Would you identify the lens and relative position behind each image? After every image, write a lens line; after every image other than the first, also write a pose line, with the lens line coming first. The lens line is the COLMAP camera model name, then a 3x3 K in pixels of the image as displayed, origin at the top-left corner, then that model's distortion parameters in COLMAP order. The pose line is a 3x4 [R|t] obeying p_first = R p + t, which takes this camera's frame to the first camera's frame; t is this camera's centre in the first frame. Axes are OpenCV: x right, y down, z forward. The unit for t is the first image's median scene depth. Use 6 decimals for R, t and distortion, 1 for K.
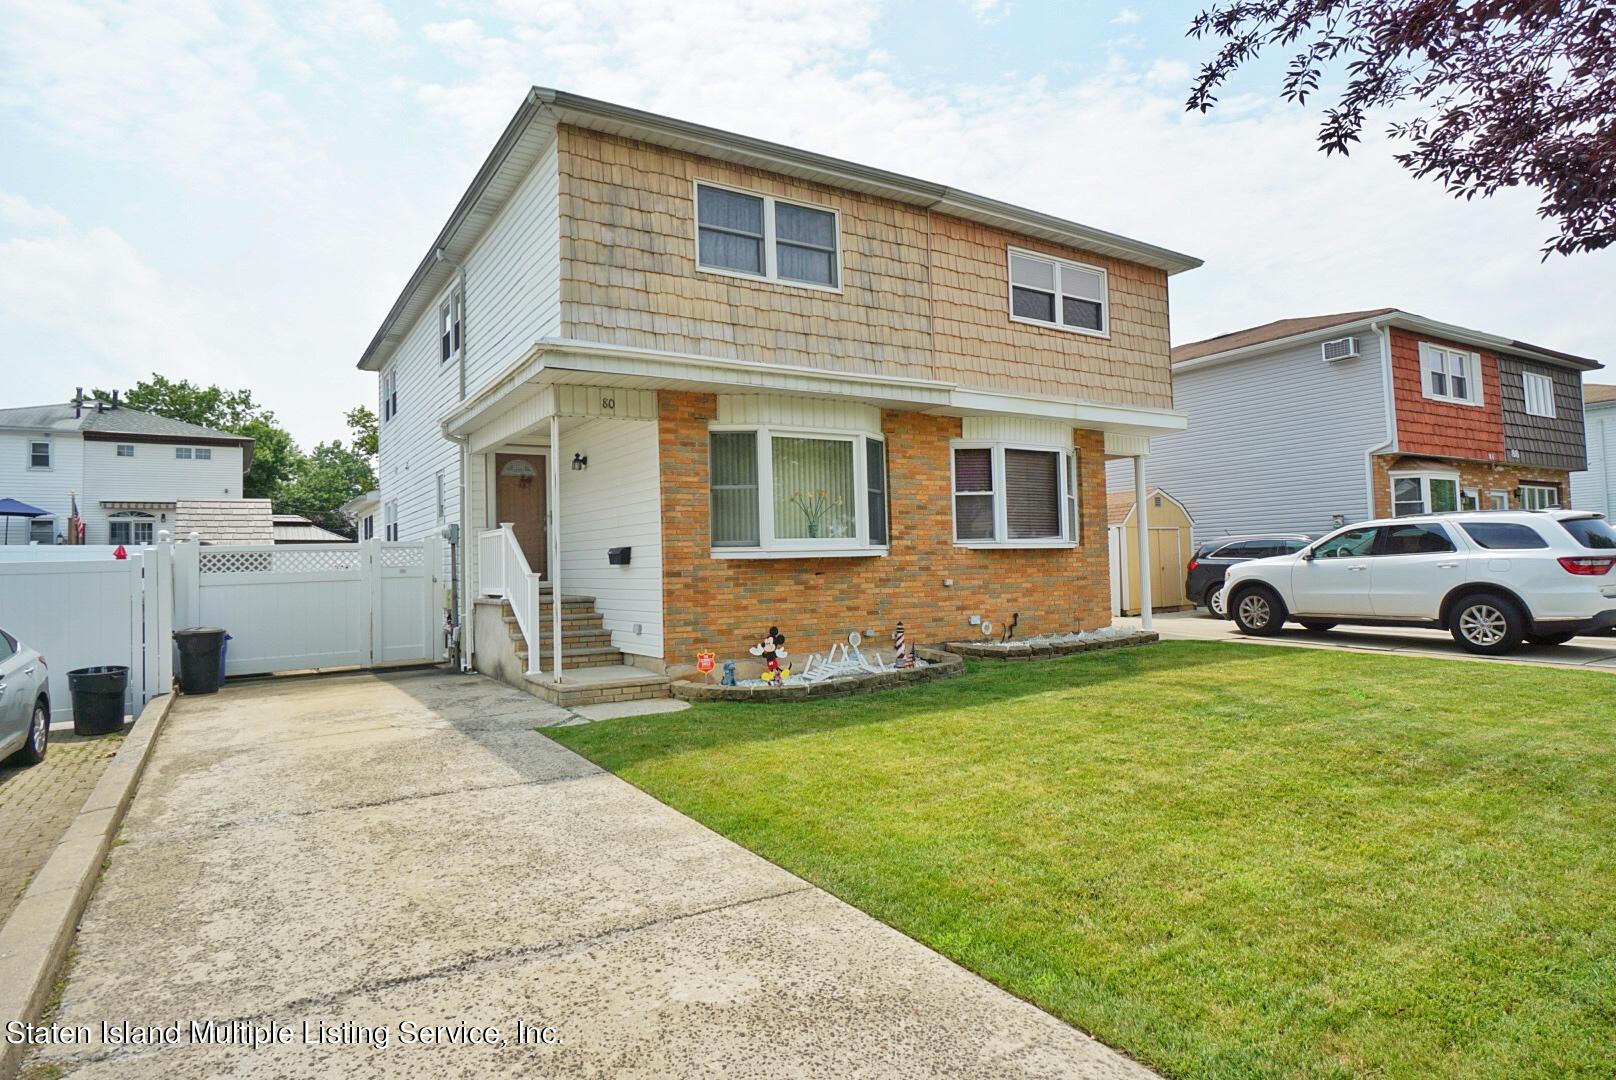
lens RADIAL K [[883.2, 0, 808.0], [0, 883.2, 540.0], [0, 0, 1]] dist [0.004481, 0.000561]
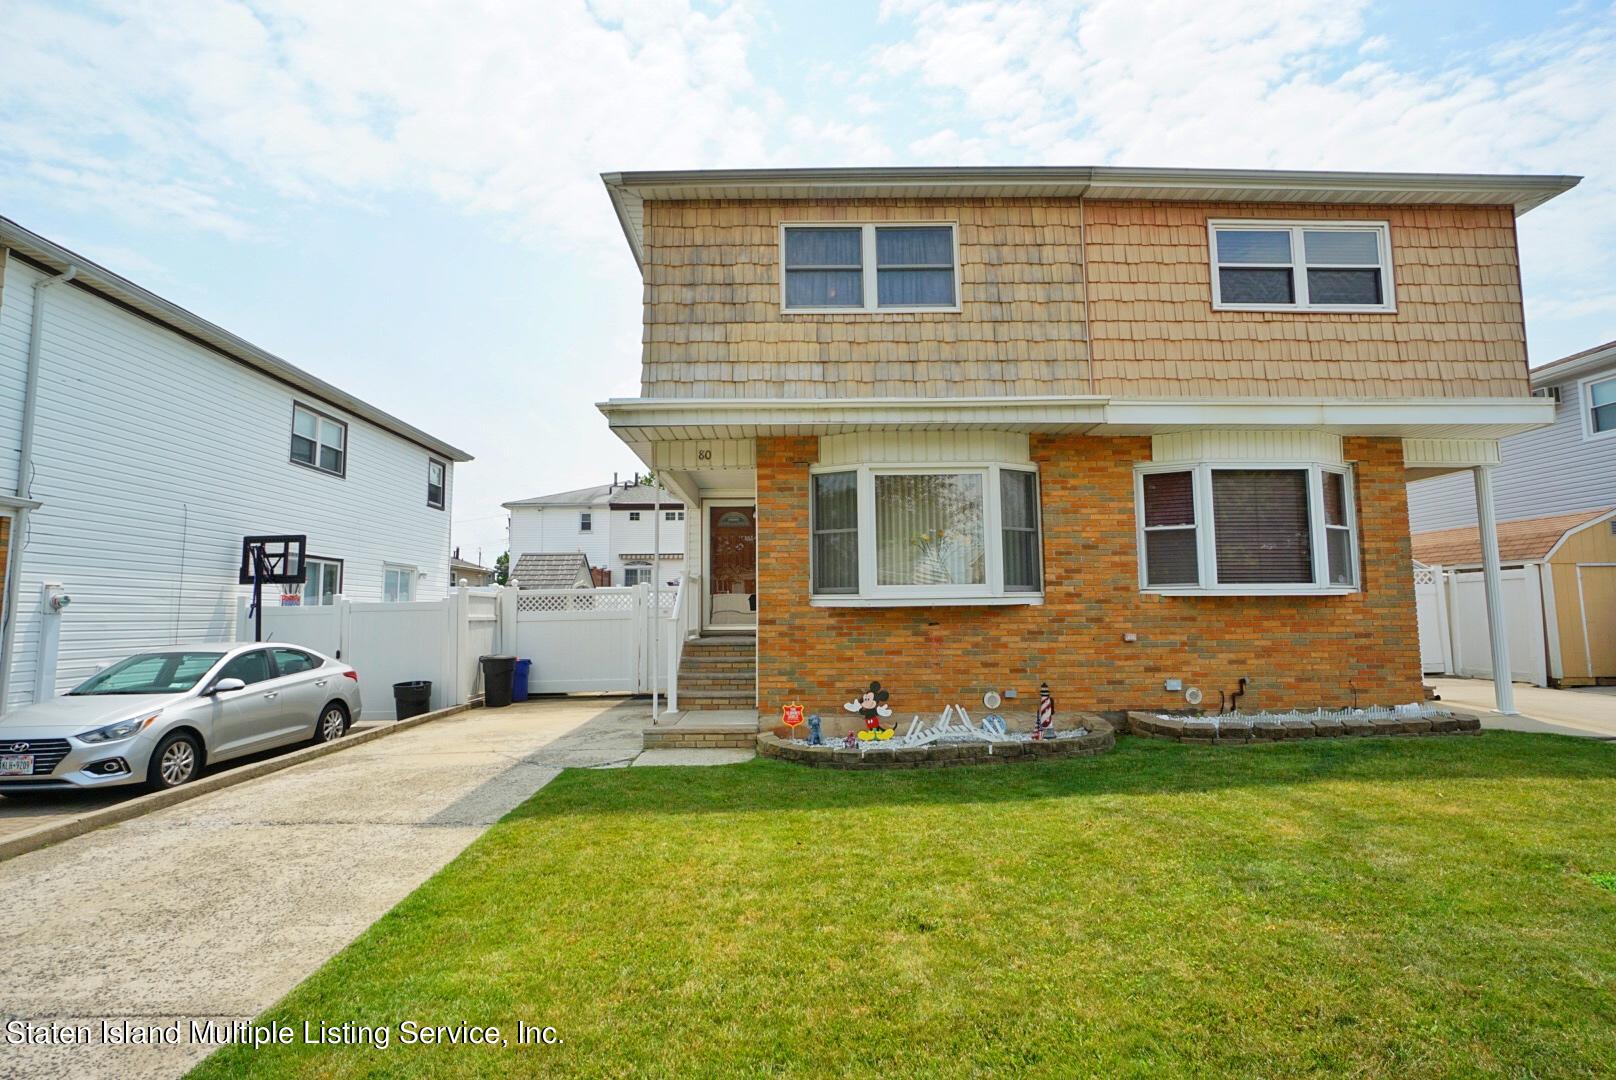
lens RADIAL K [[827.2, 0, 938.3], [0, 827.2, 543.0], [0, 0, 1]] dist [-0.029705, 0.031675]
pose [[0.866500, -0.025174, -0.498541, 0.414704], [0.004367, 0.999072, -0.042859, -0.007782], [0.499157, 0.034960, 0.865806, 0.260017]]
